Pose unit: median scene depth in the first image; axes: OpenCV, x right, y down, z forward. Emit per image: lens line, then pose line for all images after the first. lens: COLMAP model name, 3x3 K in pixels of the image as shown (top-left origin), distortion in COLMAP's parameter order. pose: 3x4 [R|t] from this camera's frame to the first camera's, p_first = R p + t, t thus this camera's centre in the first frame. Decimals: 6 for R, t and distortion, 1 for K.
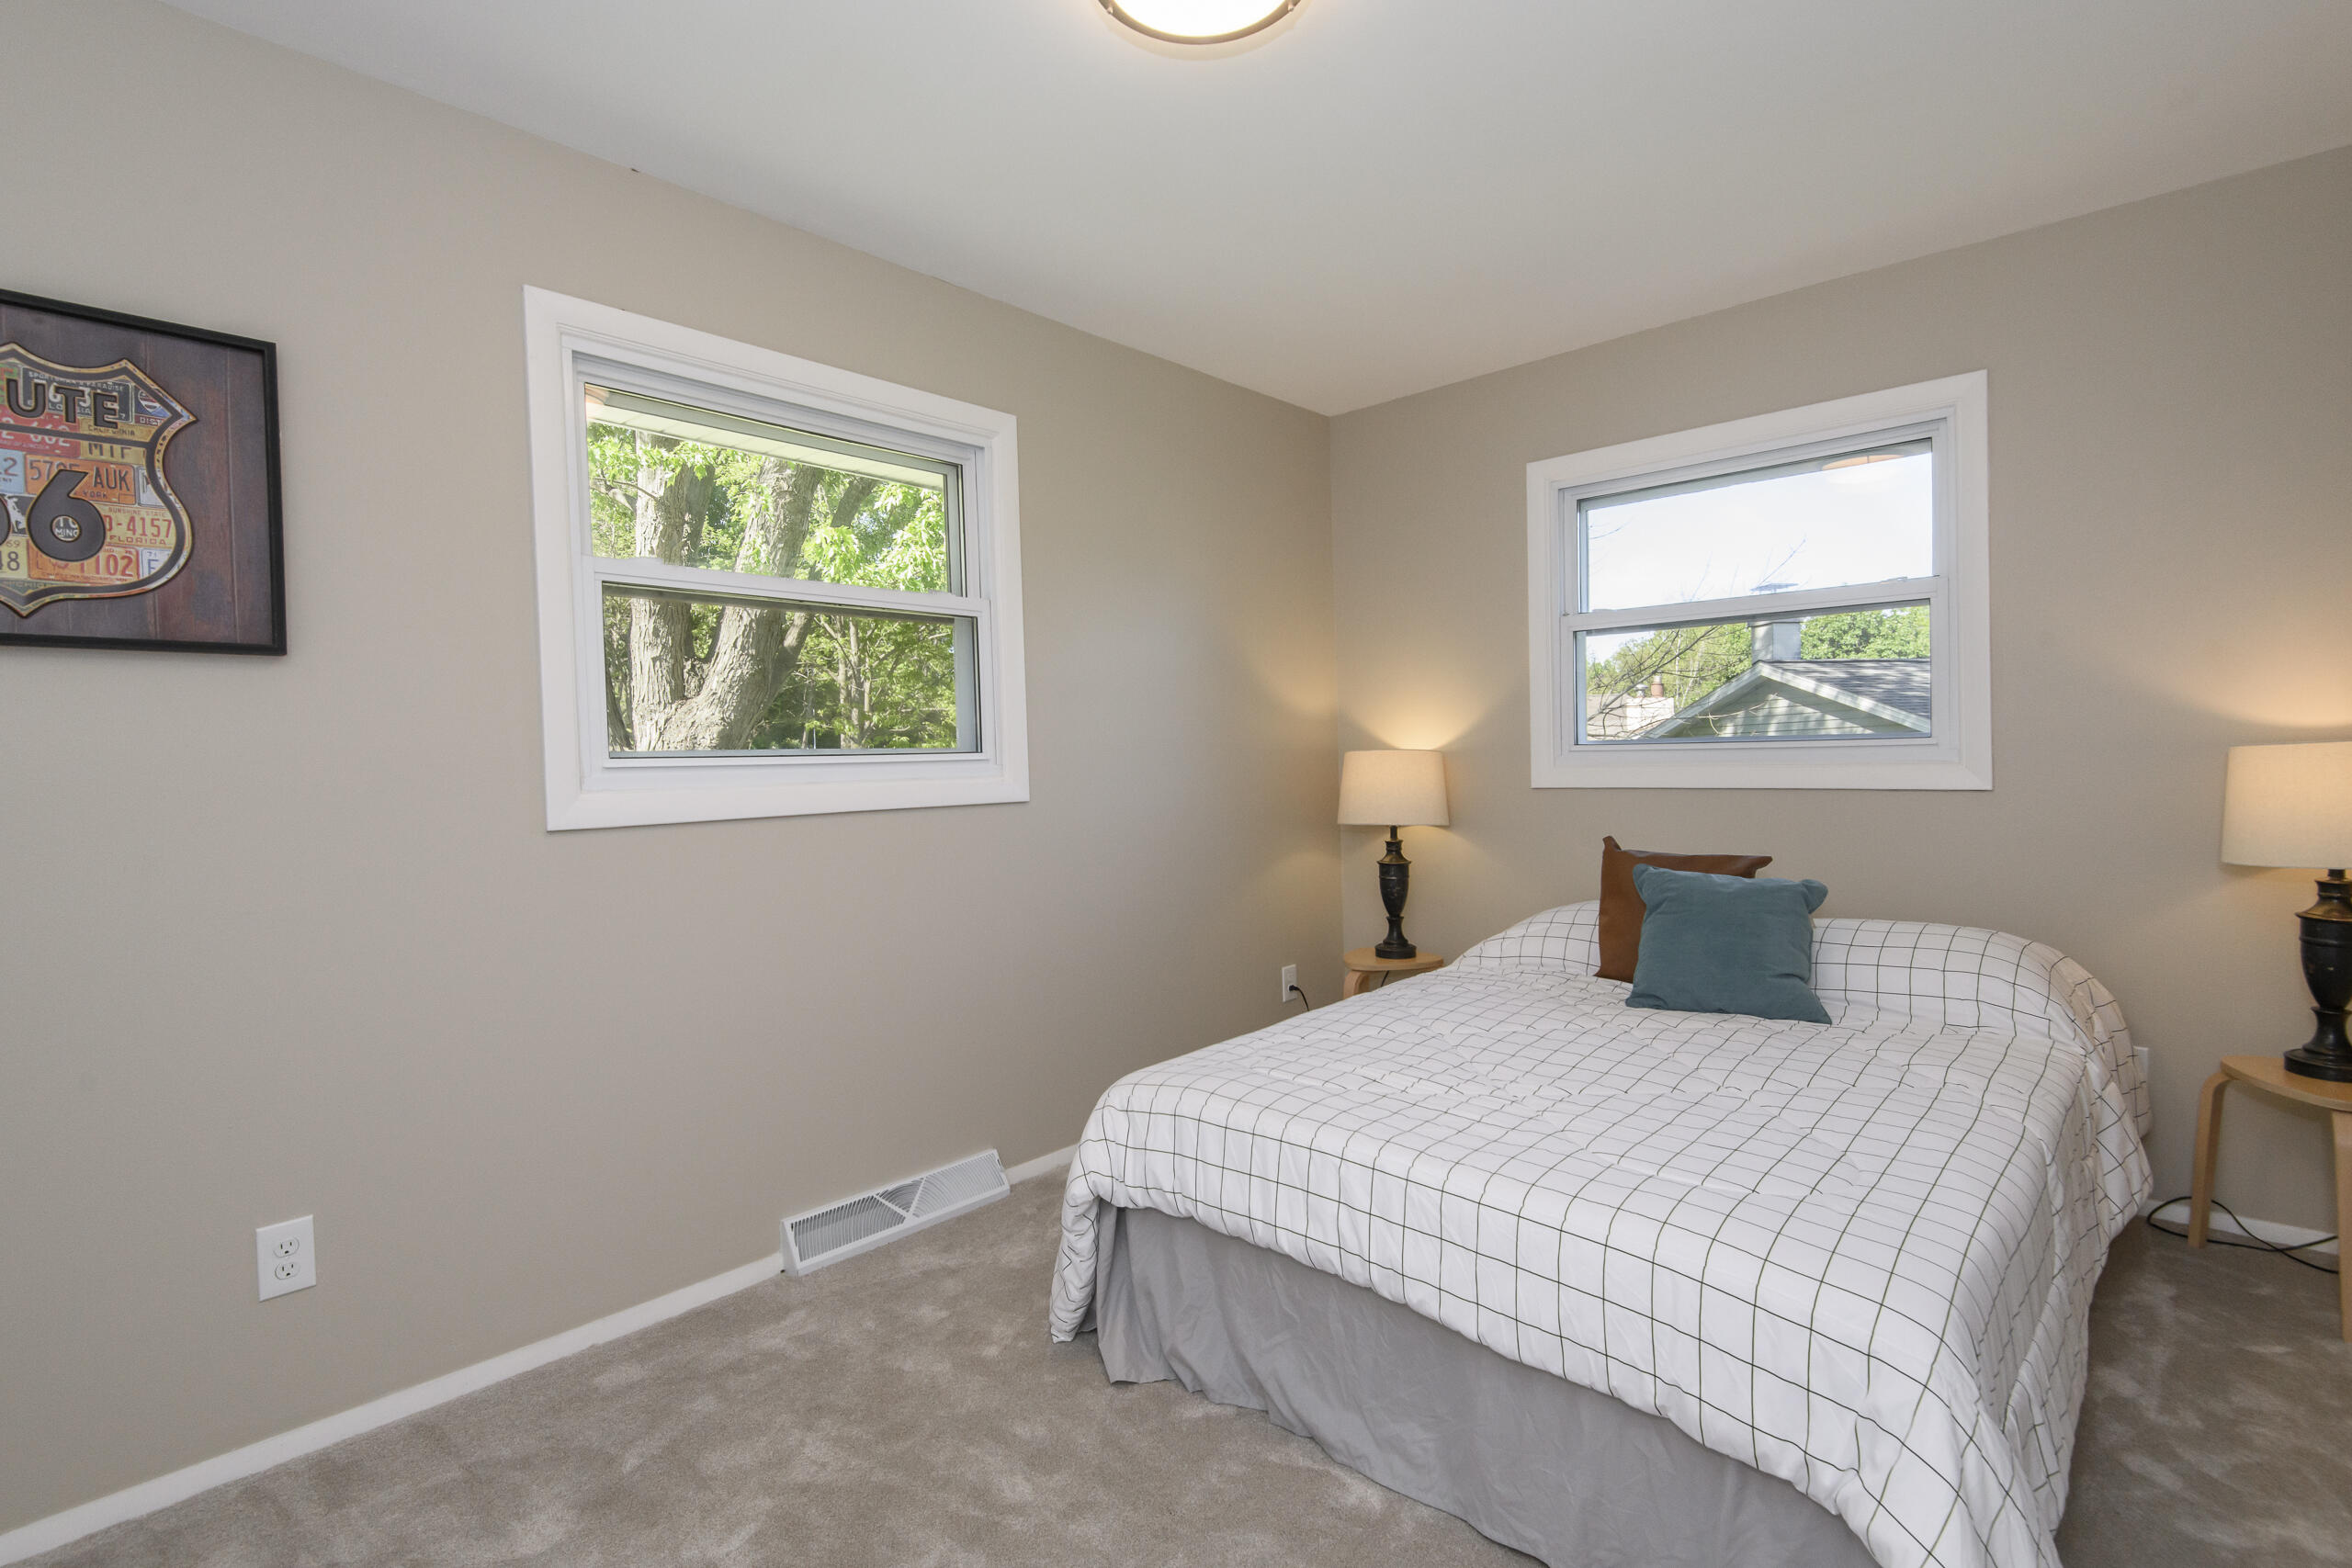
lens RADIAL K [[1075.6, 0, 1195.0], [0, 1075.6, 786.7], [0, 0, 1]] dist [-0.017144, -0.000689]
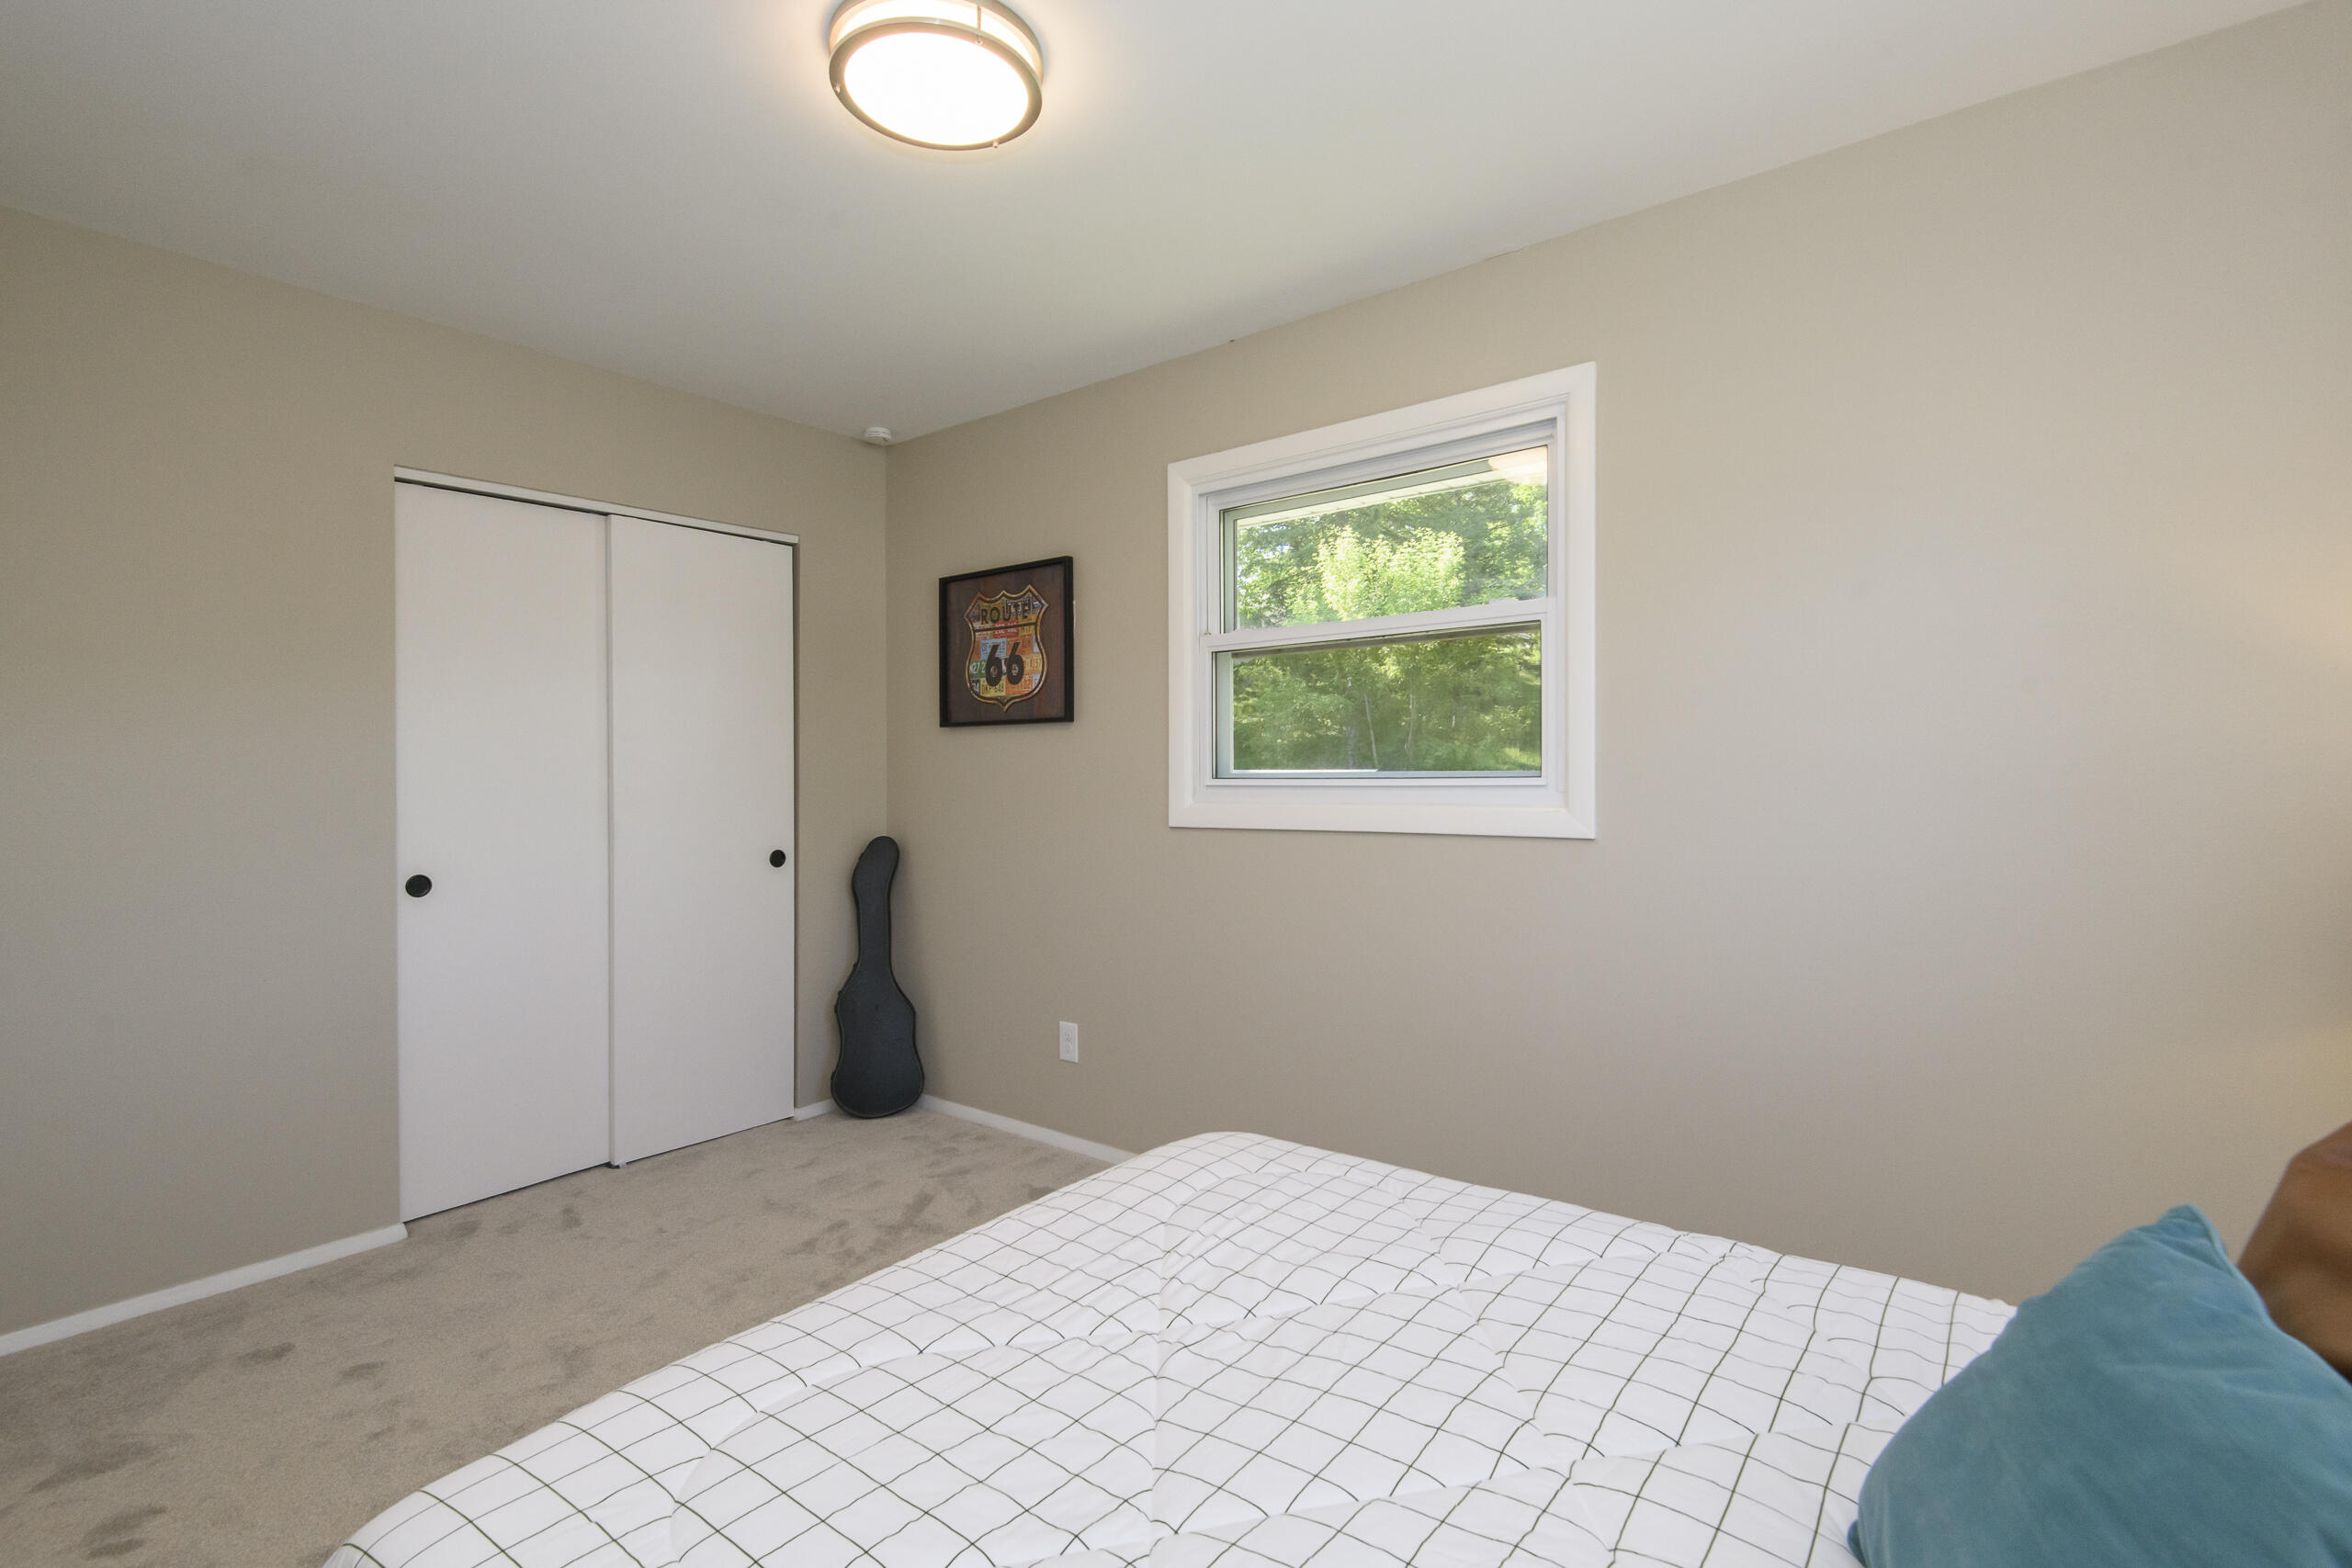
lens RADIAL K [[1075.6, 0, 1195.0], [0, 1075.6, 786.7], [0, 0, 1]] dist [-0.017144, -0.000689]
pose [[0.086741, 0.039392, -0.995452, 1.077198], [-0.017308, 0.999127, 0.038029, -0.088334], [0.996081, 0.013930, 0.087347, 1.085269]]
